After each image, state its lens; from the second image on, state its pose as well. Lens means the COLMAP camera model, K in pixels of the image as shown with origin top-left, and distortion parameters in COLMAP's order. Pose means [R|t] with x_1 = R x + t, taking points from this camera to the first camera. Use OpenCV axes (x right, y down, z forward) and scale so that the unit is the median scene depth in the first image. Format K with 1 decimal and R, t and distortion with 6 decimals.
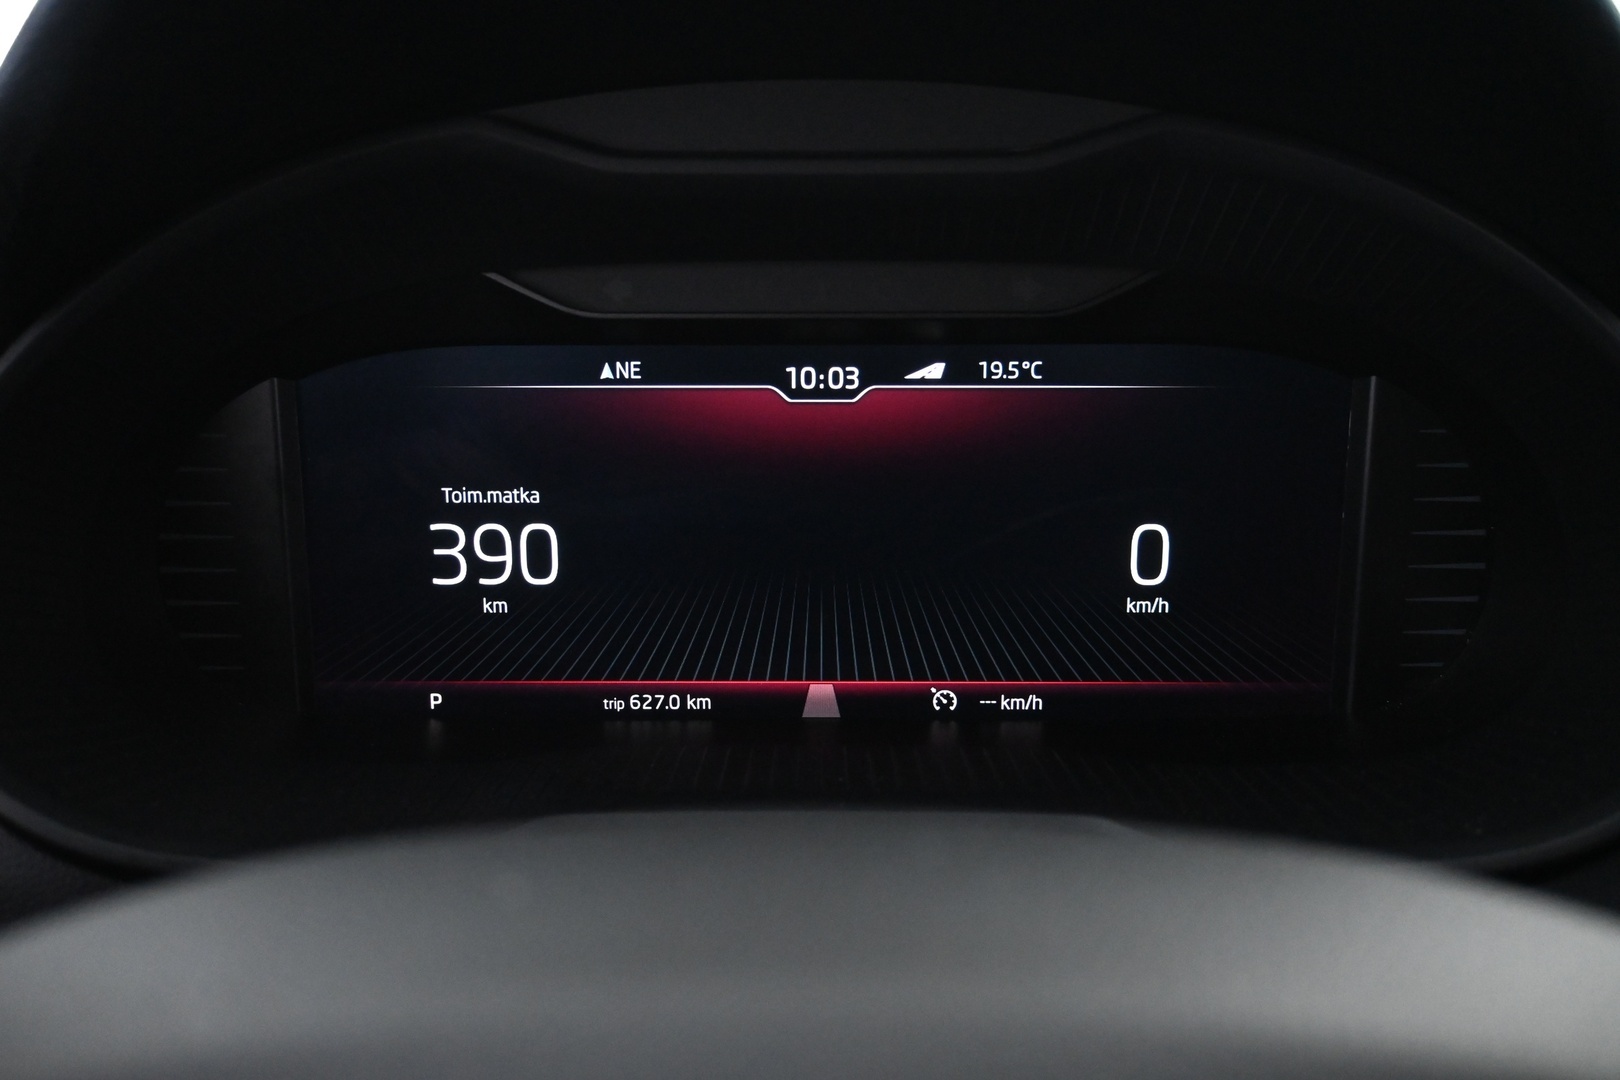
lens RADIAL K [[1590.4, 0, 805.2], [0, 1590.4, 539.8], [0, 0, 1]] dist [0.000906, 0.000000]
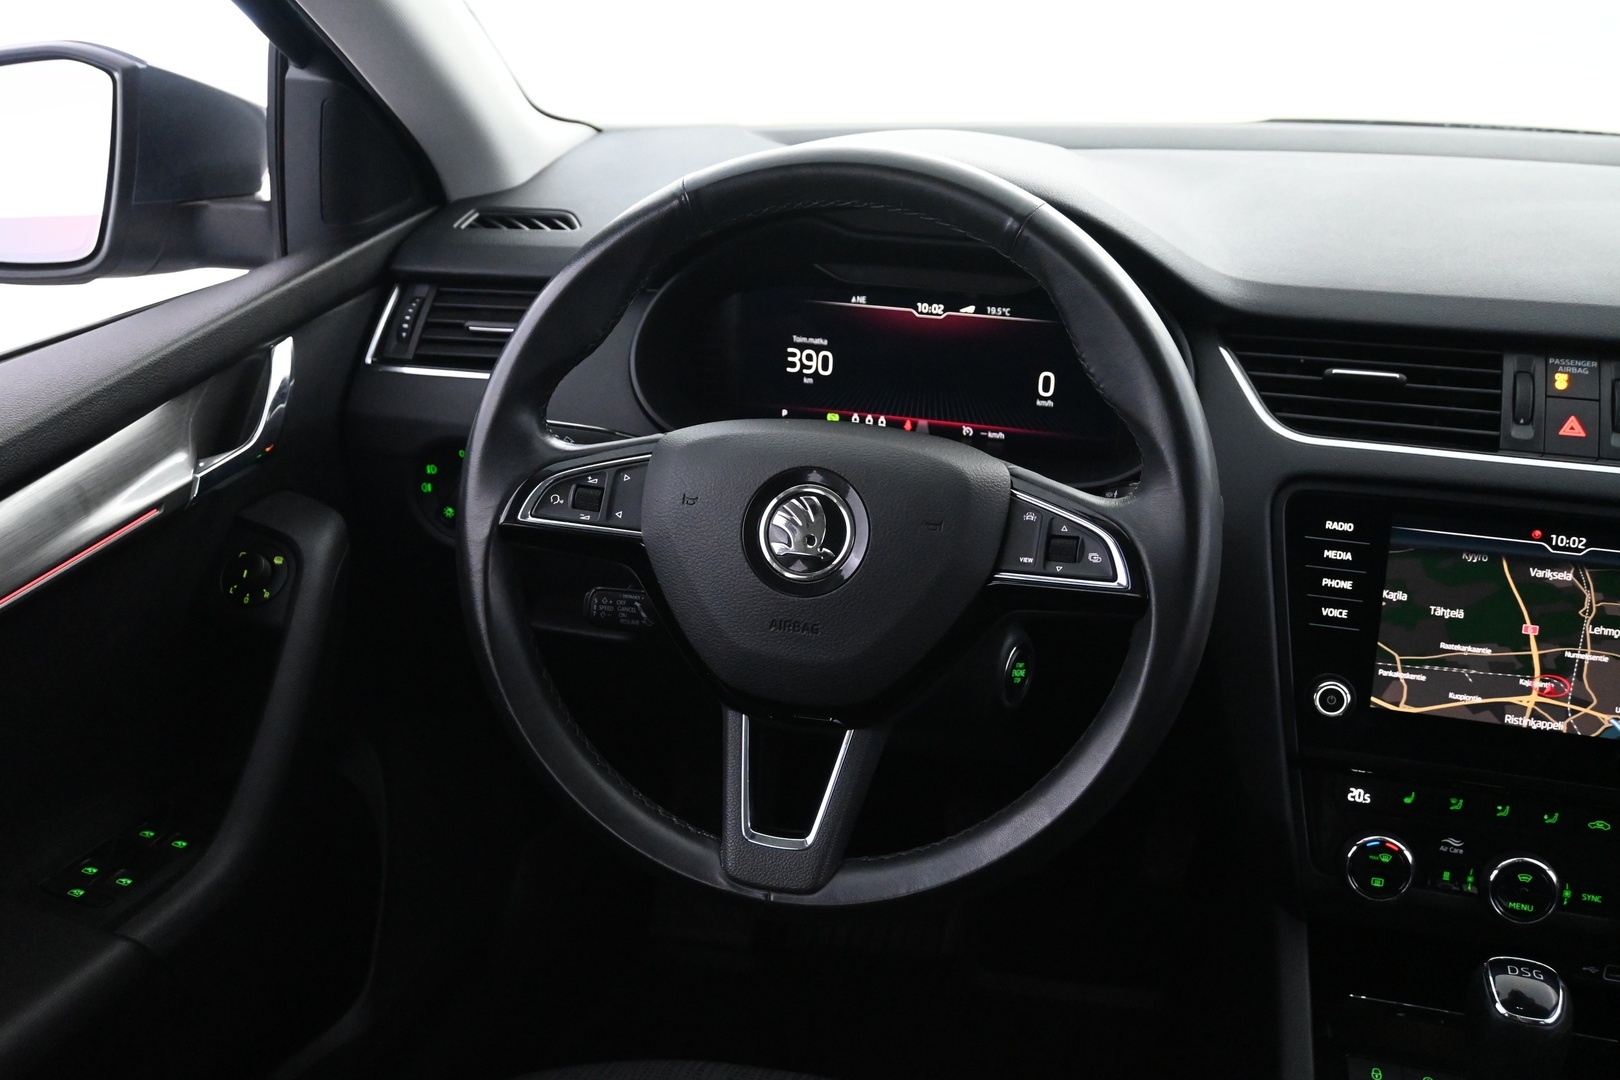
lens RADIAL K [[1590.4, 0, 809.3], [0, 1590.4, 543.1], [0, 0, 1]] dist [0.000906, 0.000000]
pose [[0.968279, 0.116231, -0.221192, 0.452698], [-0.088405, 0.987324, 0.131818, -0.043894], [0.233709, -0.108082, 0.966281, -1.706204]]
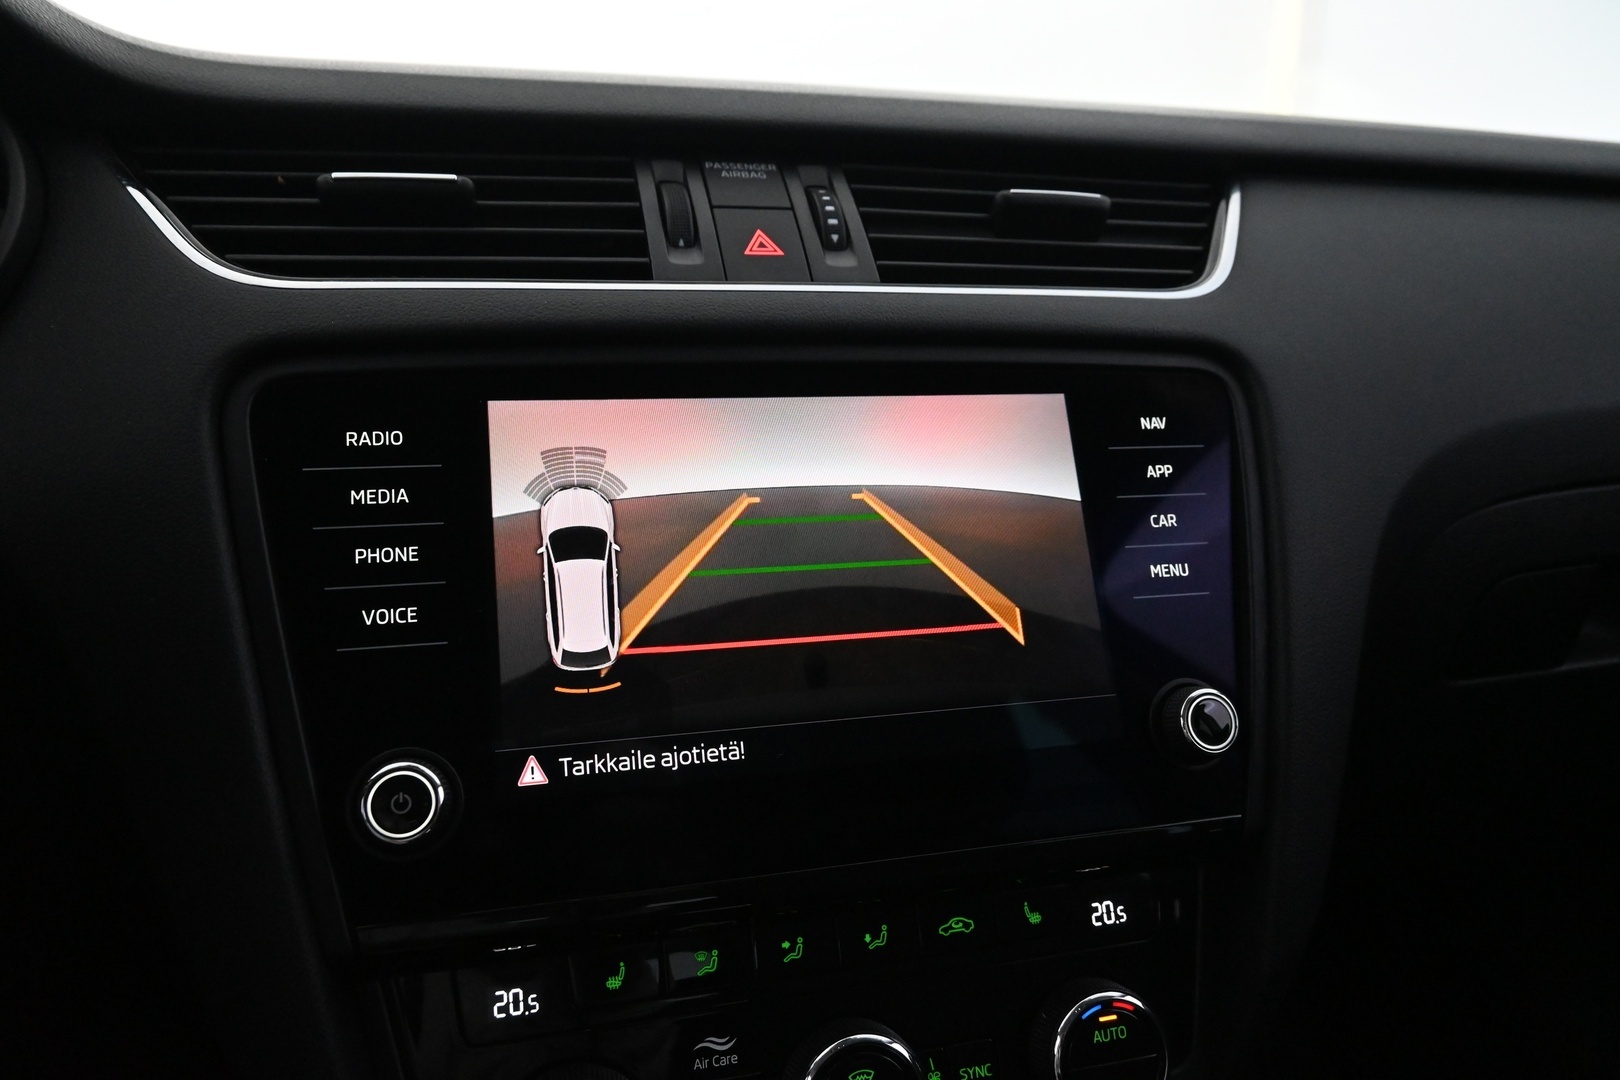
lens RADIAL K [[1124.6, 0, 813.7], [0, 1124.6, 535.4], [0, 0, 1]] dist [-0.005765, 0.006673]
pose [[0.959814, -0.040701, 0.277671, 0.759051], [0.067757, 0.993765, -0.088547, 0.325949], [-0.272336, 0.103803, 0.956587, -0.112396]]
